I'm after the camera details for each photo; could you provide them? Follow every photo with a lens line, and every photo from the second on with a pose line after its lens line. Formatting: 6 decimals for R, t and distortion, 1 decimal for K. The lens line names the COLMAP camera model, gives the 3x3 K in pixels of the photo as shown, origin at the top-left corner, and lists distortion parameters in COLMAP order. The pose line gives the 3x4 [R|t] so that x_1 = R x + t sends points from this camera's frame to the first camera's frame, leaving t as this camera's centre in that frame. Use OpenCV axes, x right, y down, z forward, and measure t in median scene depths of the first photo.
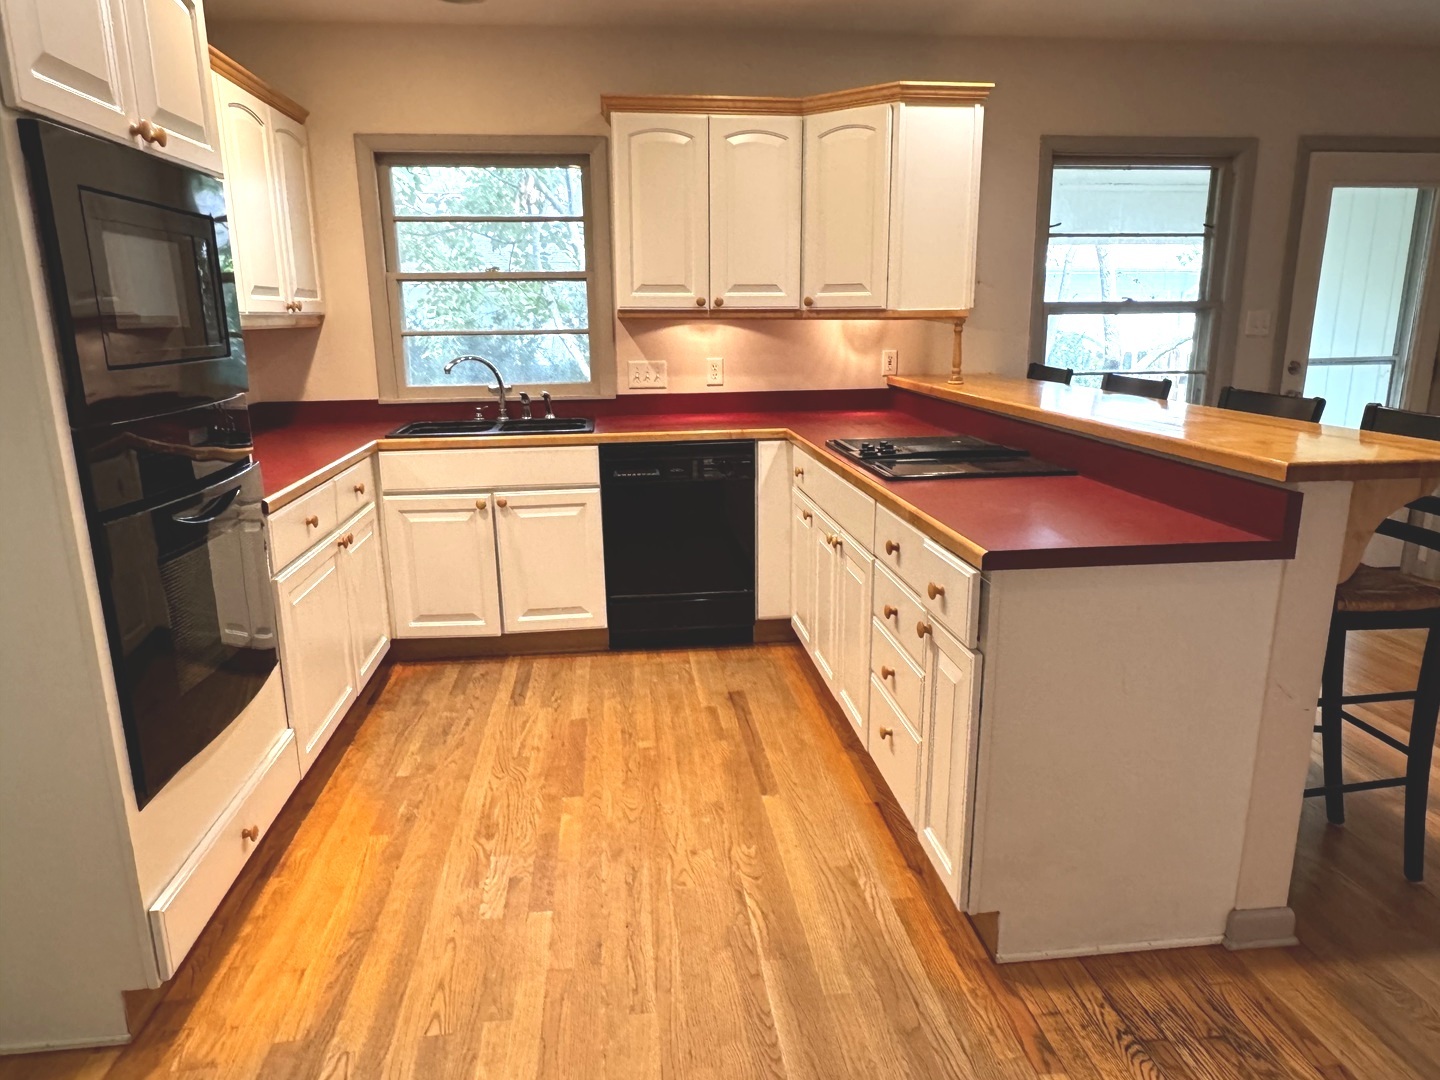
lens RADIAL K [[954.2, 0, 719.6], [0, 954.2, 544.4], [0, 0, 1]] dist [0.004576, 0.001185]
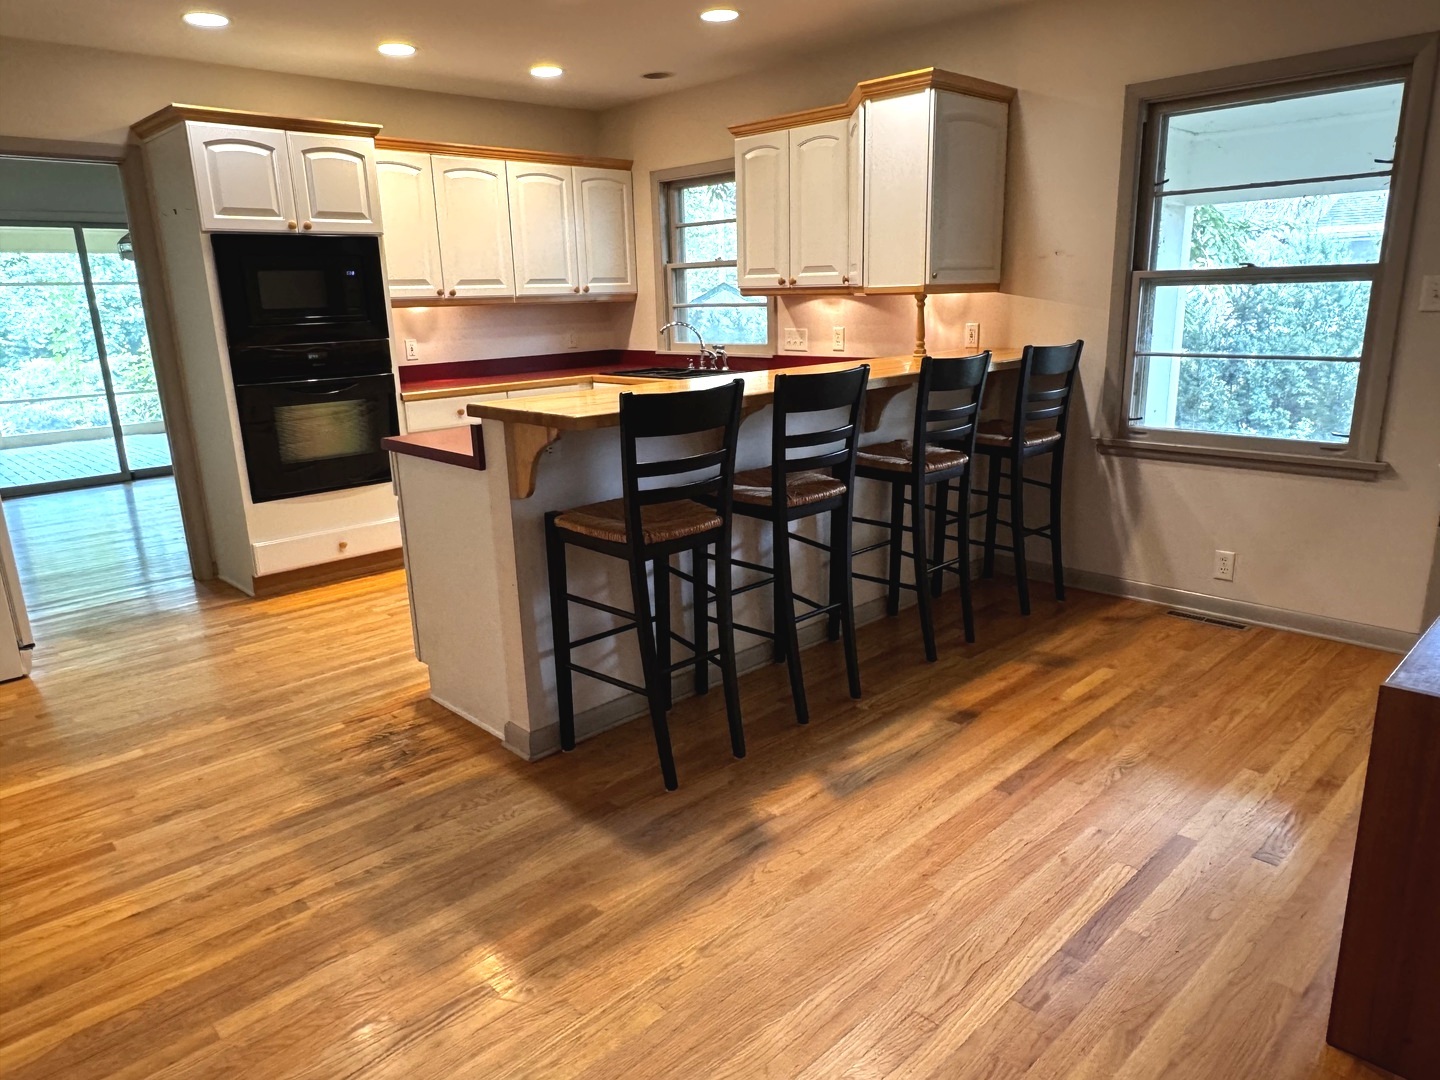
lens RADIAL K [[954.2, 0, 716.1], [0, 954.2, 539.7], [0, 0, 1]] dist [0.004576, 0.001185]
pose [[0.603525, 0.193212, -0.773581, 0.937573], [-0.167828, 0.979244, 0.113645, -0.051298], [0.779482, 0.061241, 0.623424, 0.176943]]
